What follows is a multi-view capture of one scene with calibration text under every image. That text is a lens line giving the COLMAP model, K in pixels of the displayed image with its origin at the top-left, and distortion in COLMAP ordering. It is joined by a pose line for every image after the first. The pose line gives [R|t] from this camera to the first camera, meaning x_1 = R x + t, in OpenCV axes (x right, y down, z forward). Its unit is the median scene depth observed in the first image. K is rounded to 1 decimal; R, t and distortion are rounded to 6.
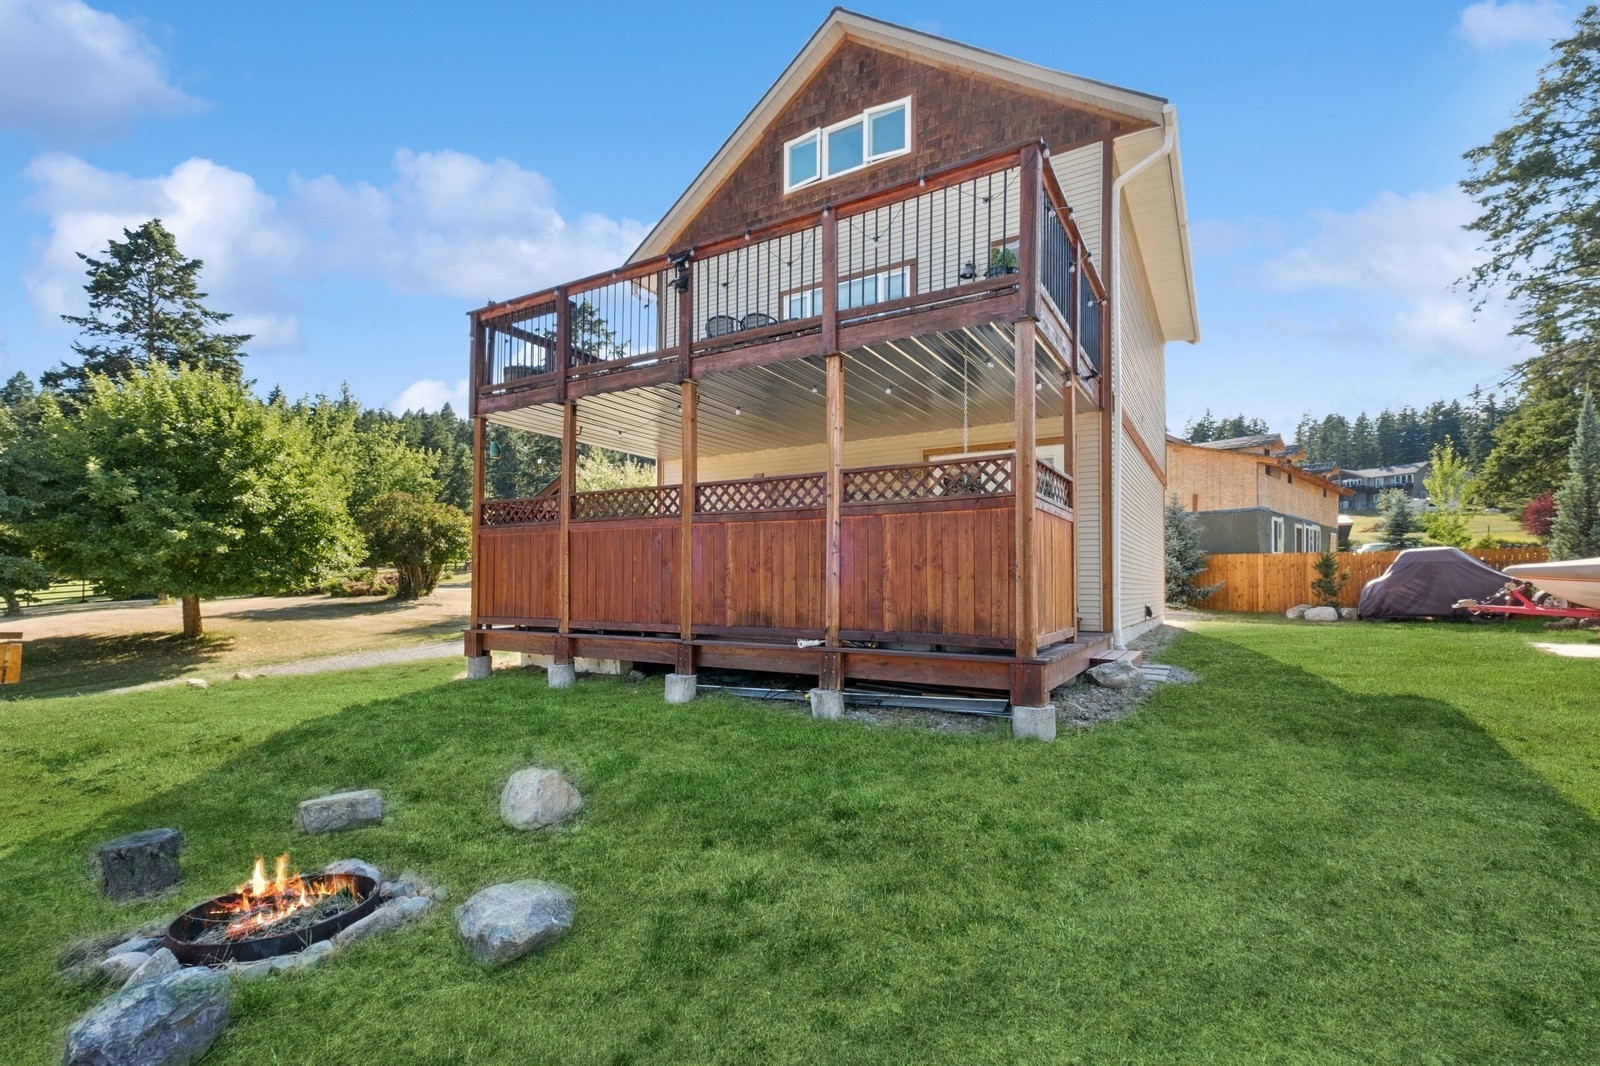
lens RADIAL K [[711.7, 0, 799.8], [0, 711.7, 563.6], [0, 0, 1]] dist [0.031003, -0.012736]
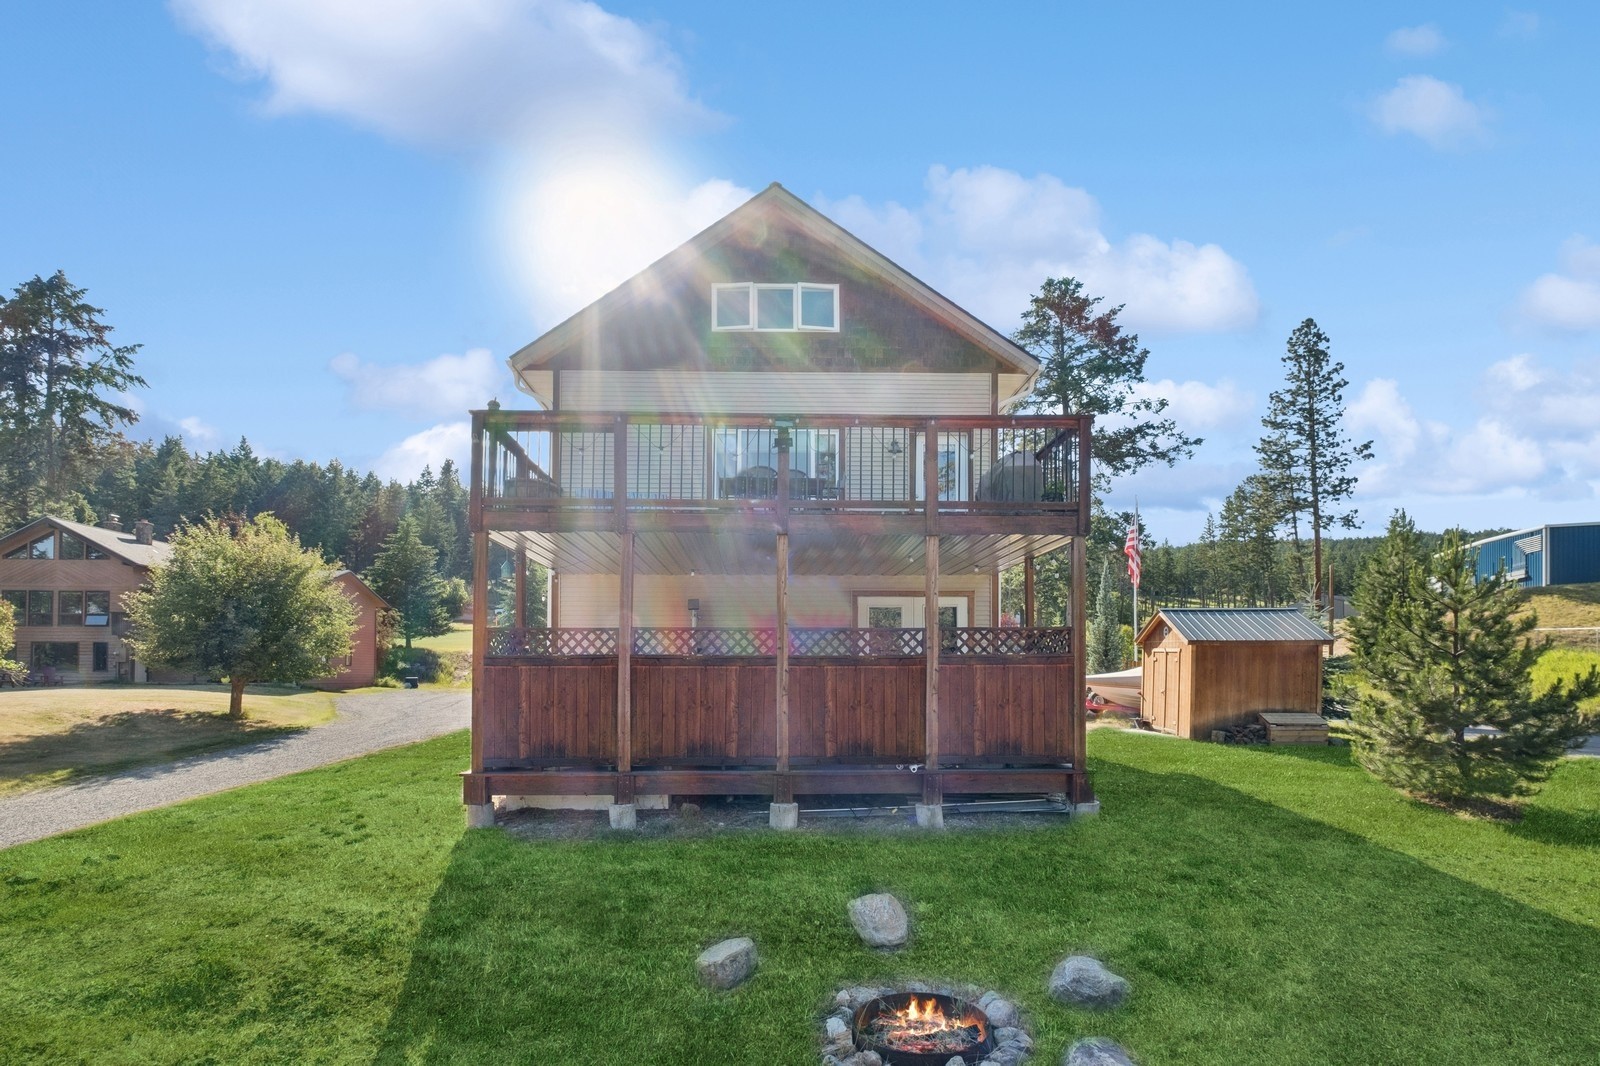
lens RADIAL K [[757.1, 0, 780.5], [0, 757.1, 652.3], [0, 0, 1]] dist [-0.001377, -0.000315]
pose [[0.845971, 0.011656, 0.533102, -0.252864], [-0.012194, 0.999922, -0.002512, -0.023262], [-0.533090, -0.004375, 0.846047, 0.006808]]
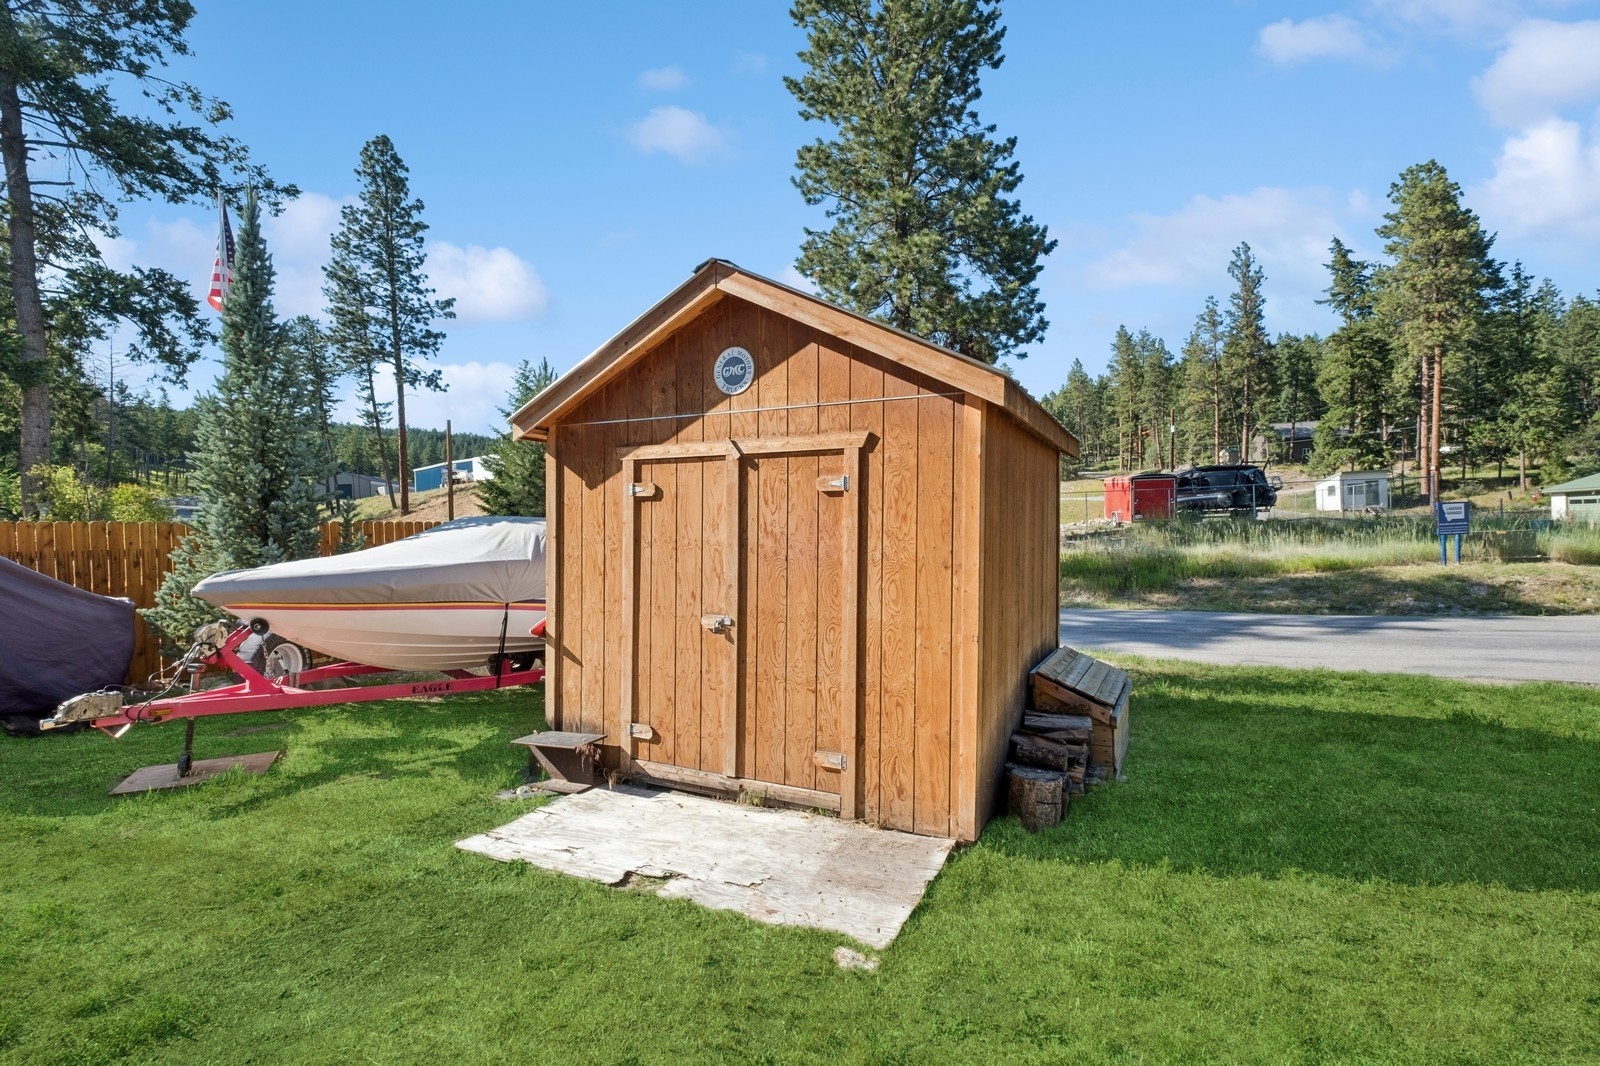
lens RADIAL K [[742.1, 0, 804.7], [0, 742.1, 551.6], [0, 0, 1]] dist [-0.000944, -0.001617]
pose [[-0.183716, -0.014350, 0.982875, 0.398402], [0.002530, 0.999883, 0.015072, -0.008080], [-0.982976, 0.005256, -0.183658, 0.536013]]
